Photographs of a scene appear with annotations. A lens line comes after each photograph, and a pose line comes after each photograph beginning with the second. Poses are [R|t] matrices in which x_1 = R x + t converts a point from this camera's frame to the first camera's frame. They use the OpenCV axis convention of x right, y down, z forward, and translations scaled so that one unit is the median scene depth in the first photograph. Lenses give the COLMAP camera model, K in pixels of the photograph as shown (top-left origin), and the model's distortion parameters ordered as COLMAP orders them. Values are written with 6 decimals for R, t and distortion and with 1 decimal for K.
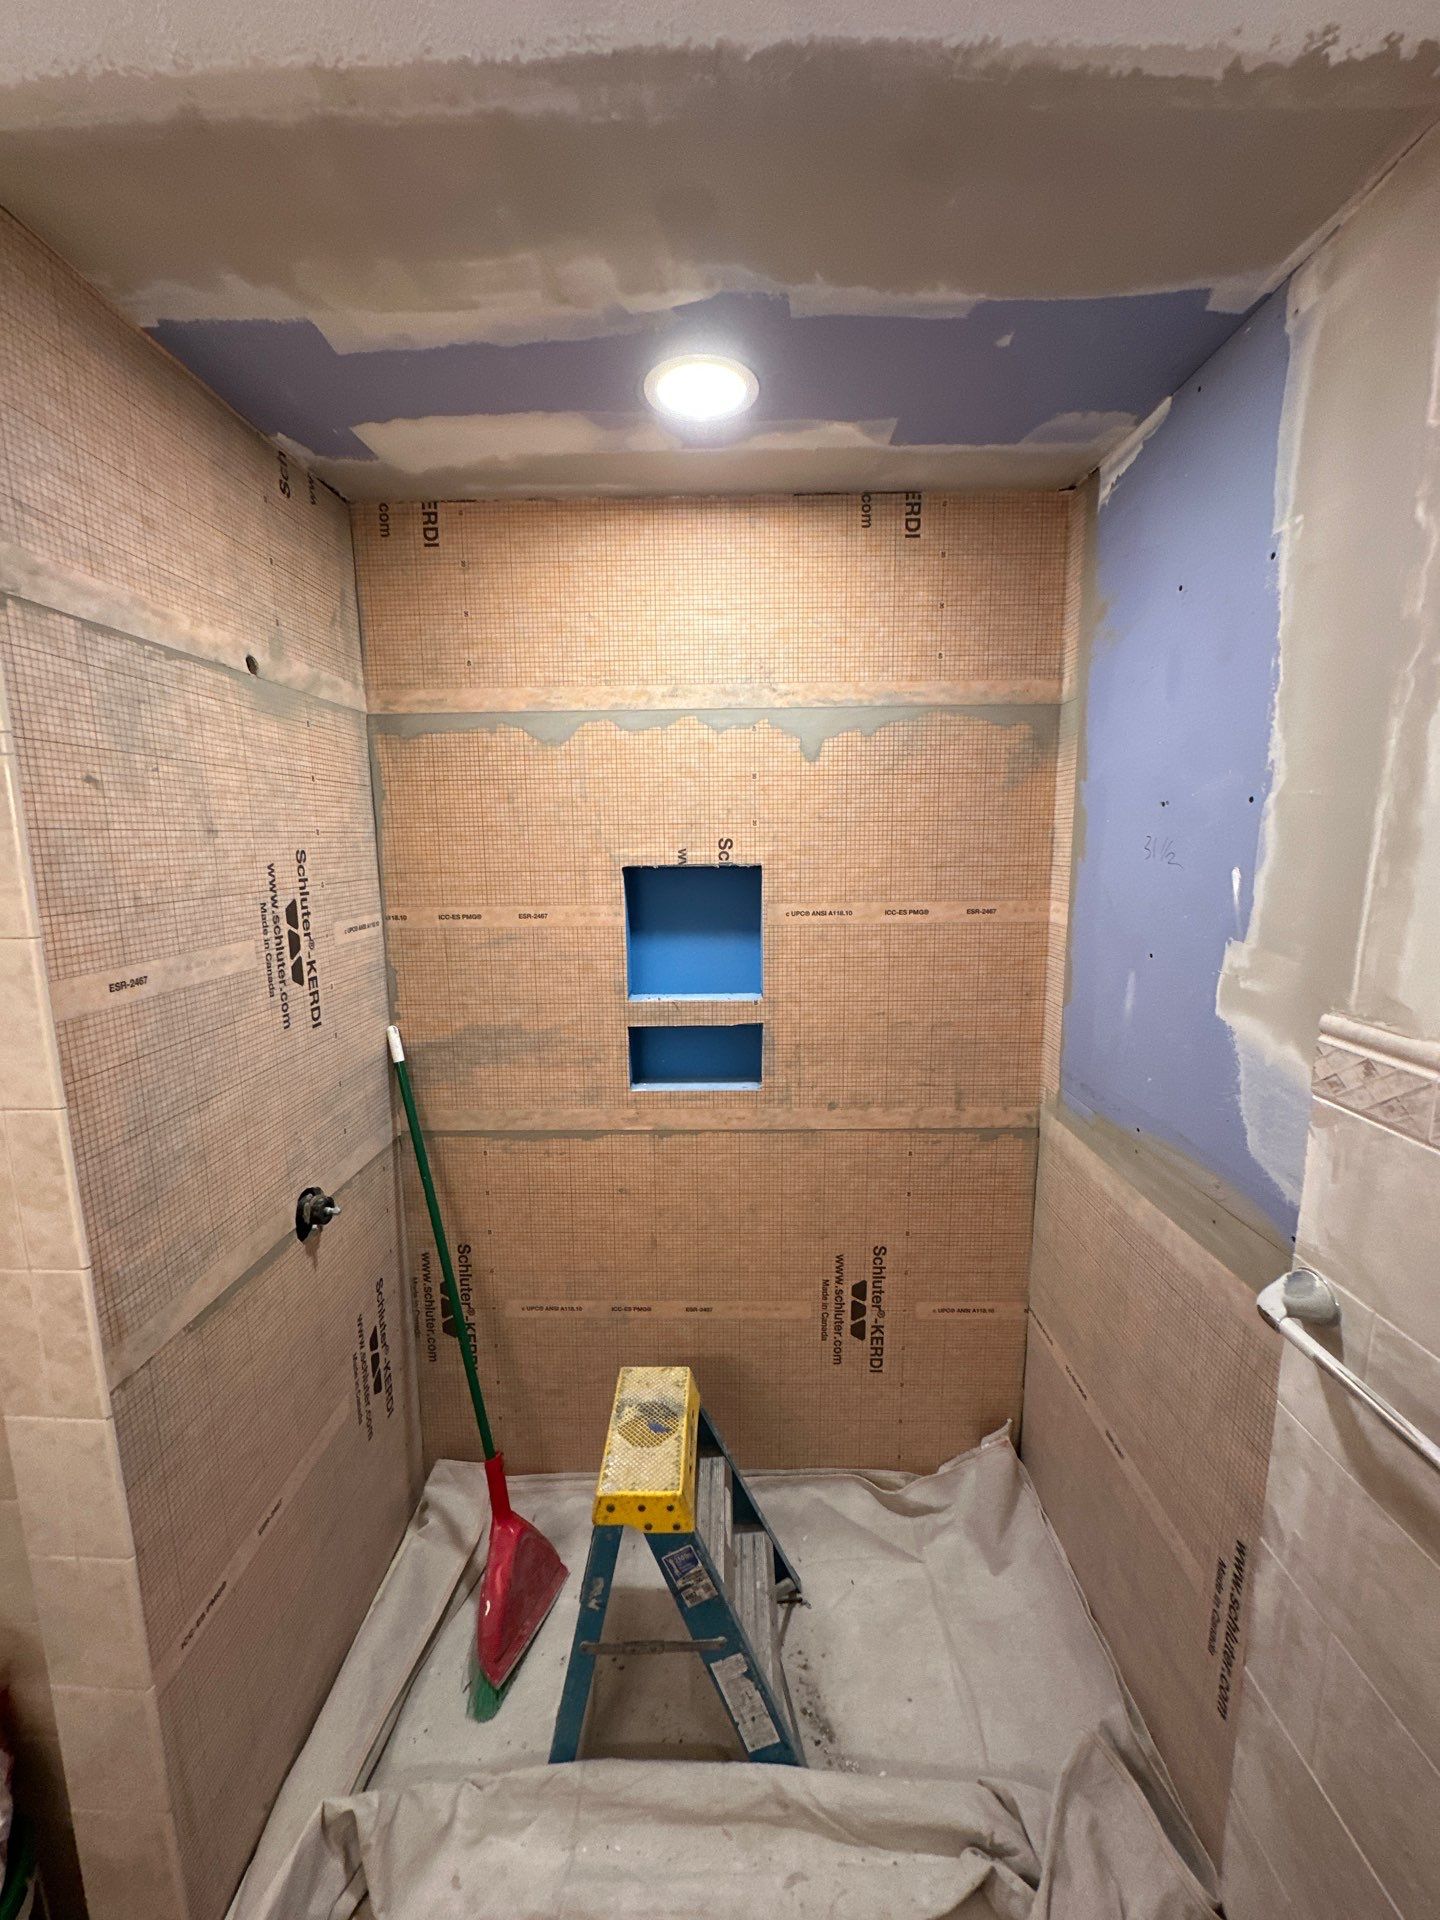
lens RADIAL K [[765.4, 0, 720.1], [0, 765.4, 959.0], [0, 0, 1]] dist [-0.004188, 0.000608]
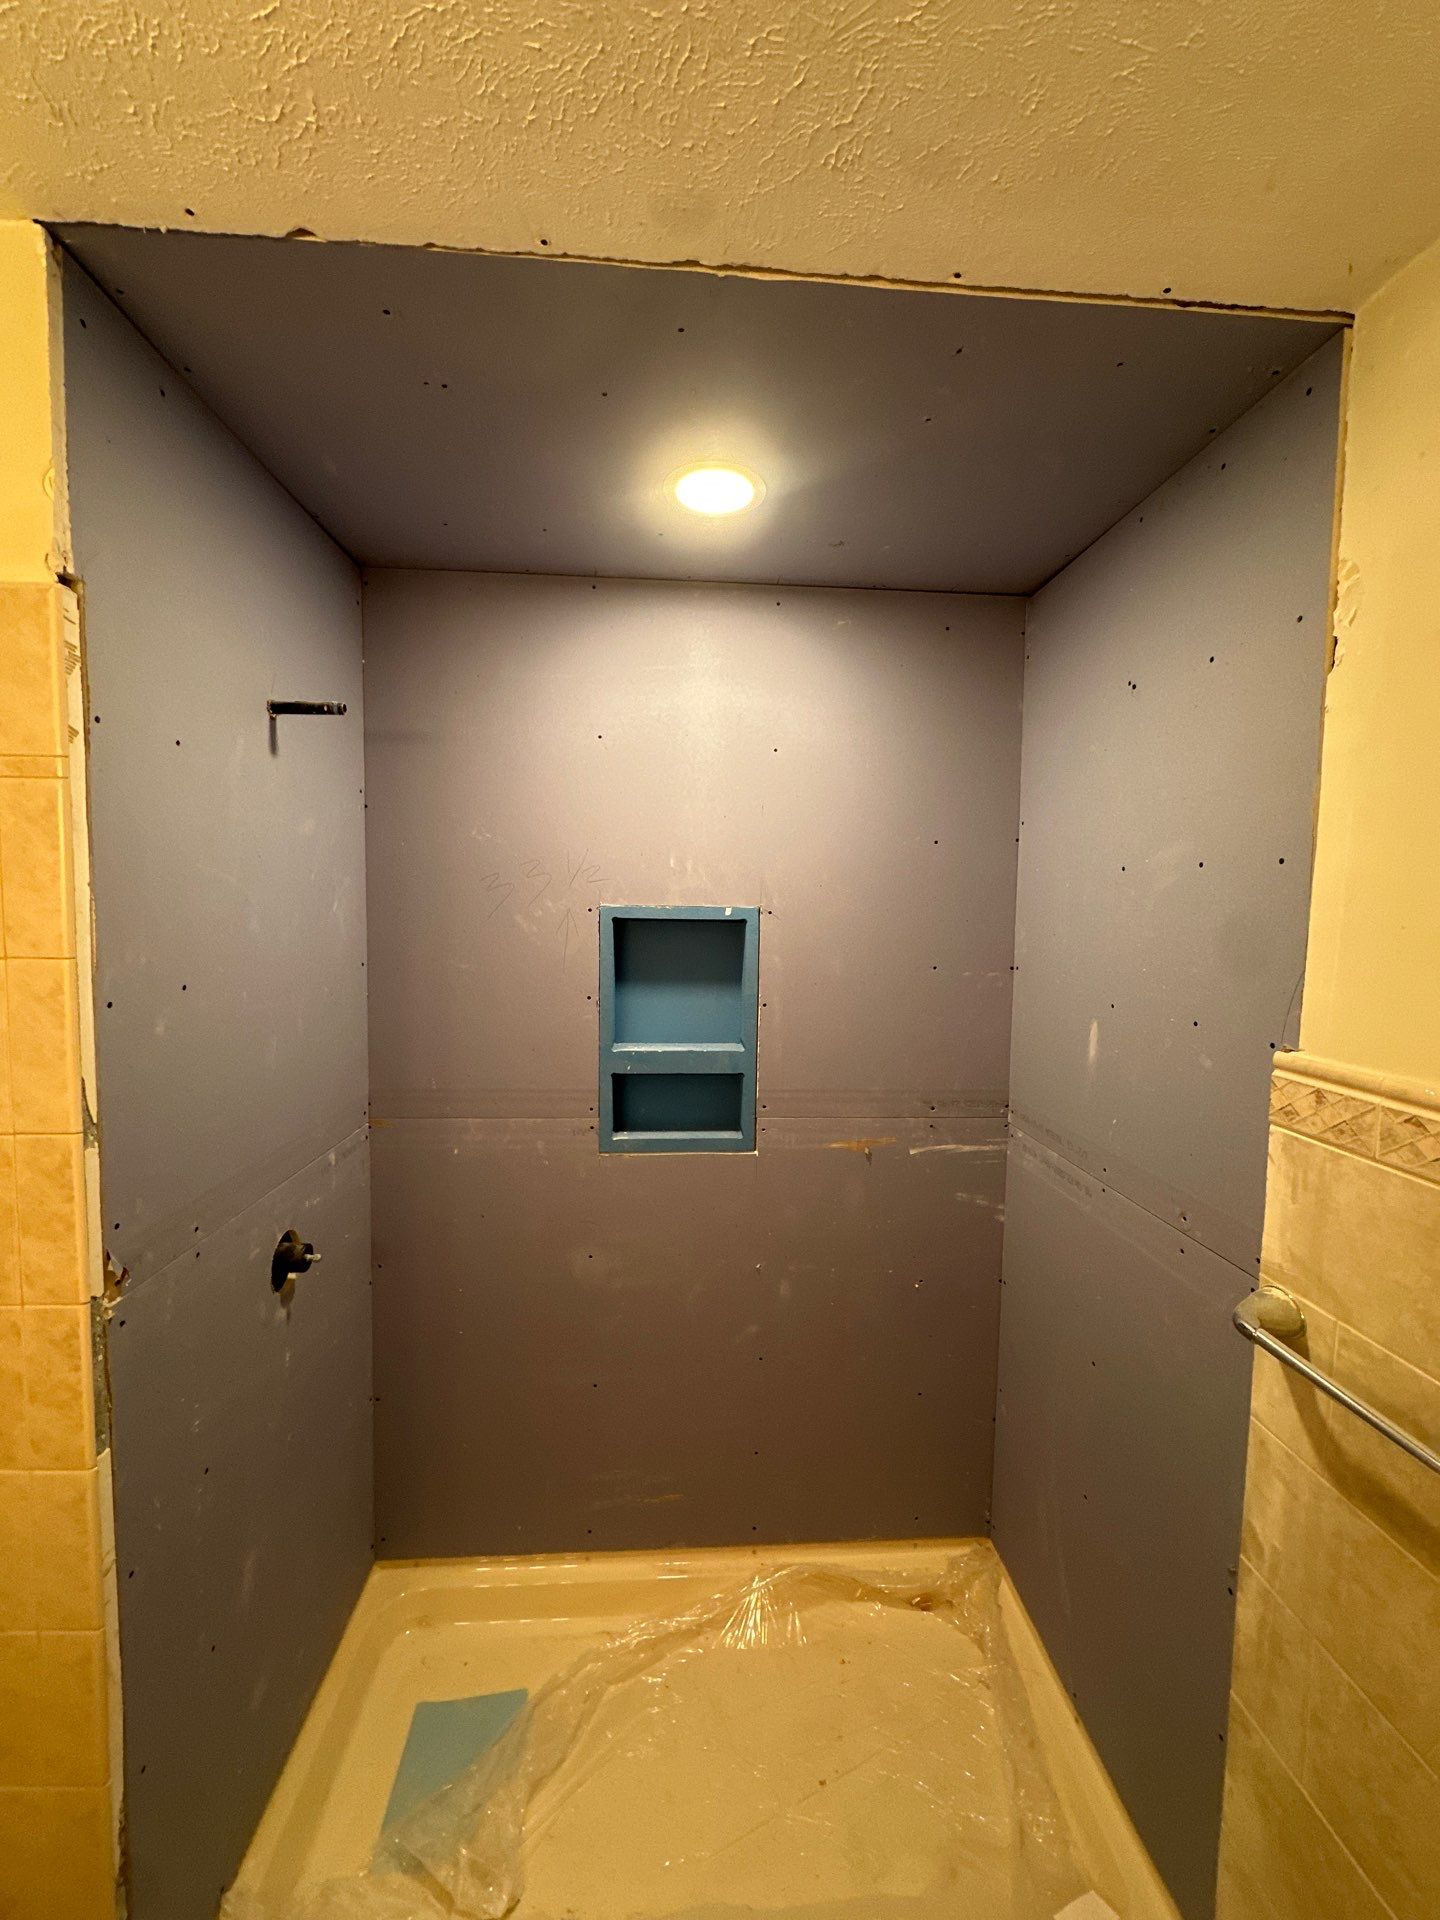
lens RADIAL K [[765.4, 0, 718.7], [0, 765.4, 957.6], [0, 0, 1]] dist [-0.004188, 0.000608]
pose [[0.996345, 0.021622, 0.082644, -0.082924], [-0.014155, 0.995851, -0.089894, 0.030965], [-0.084245, 0.088396, 0.992517, -0.041813]]
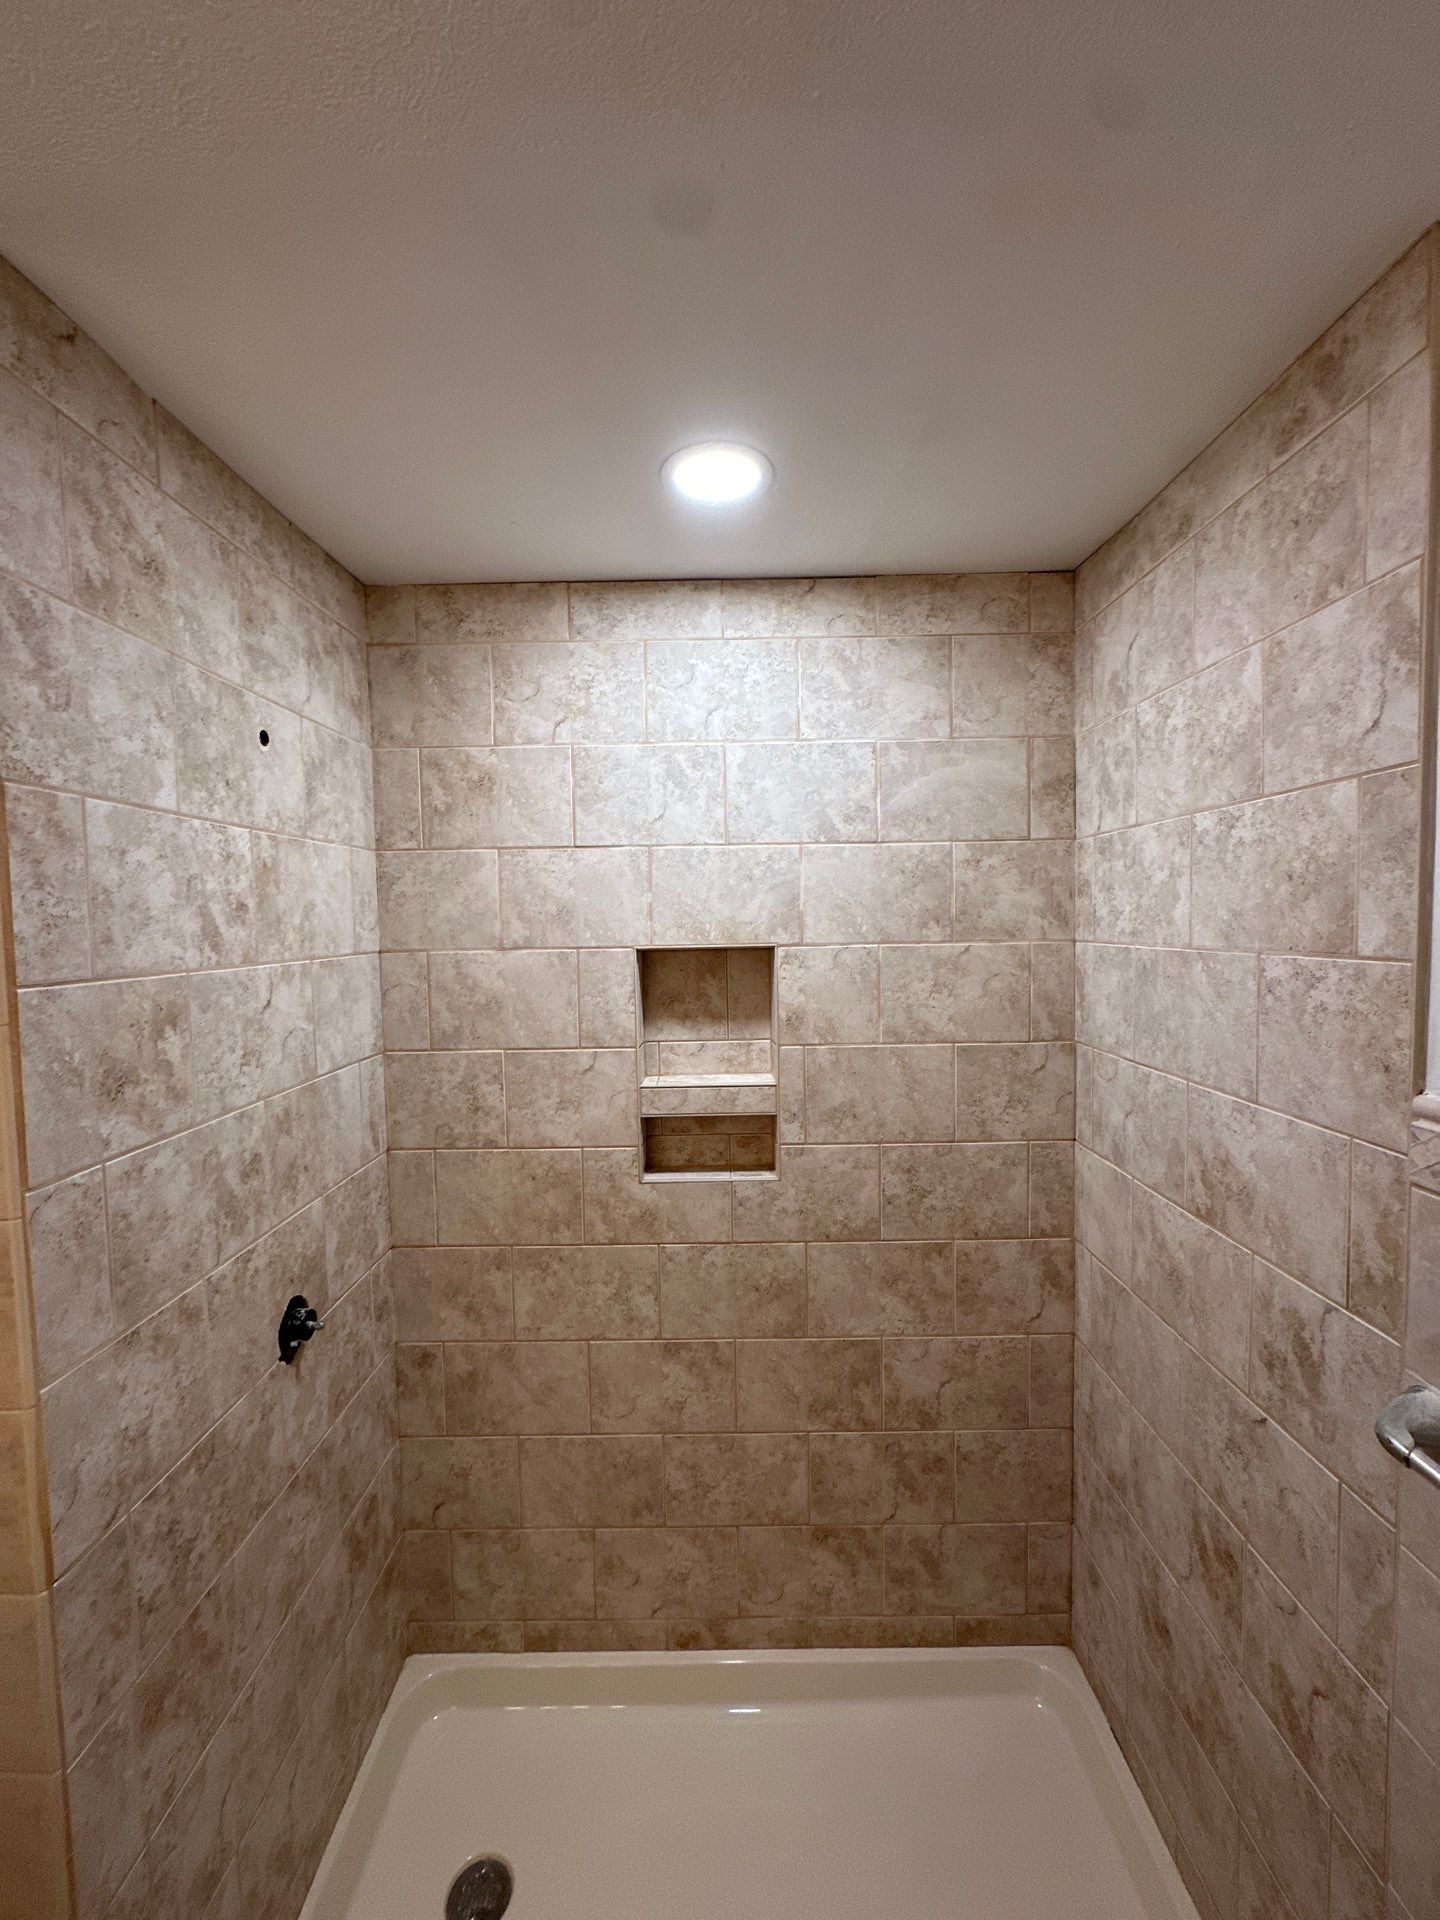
lens RADIAL K [[765.4, 0, 719.3], [0, 765.4, 959.4], [0, 0, 1]] dist [-0.004188, 0.000608]
pose [[0.999885, -0.008492, 0.012533, -0.037453], [0.009758, 0.994457, -0.104688, -0.001720], [-0.011574, 0.104798, 0.994426, 0.052093]]
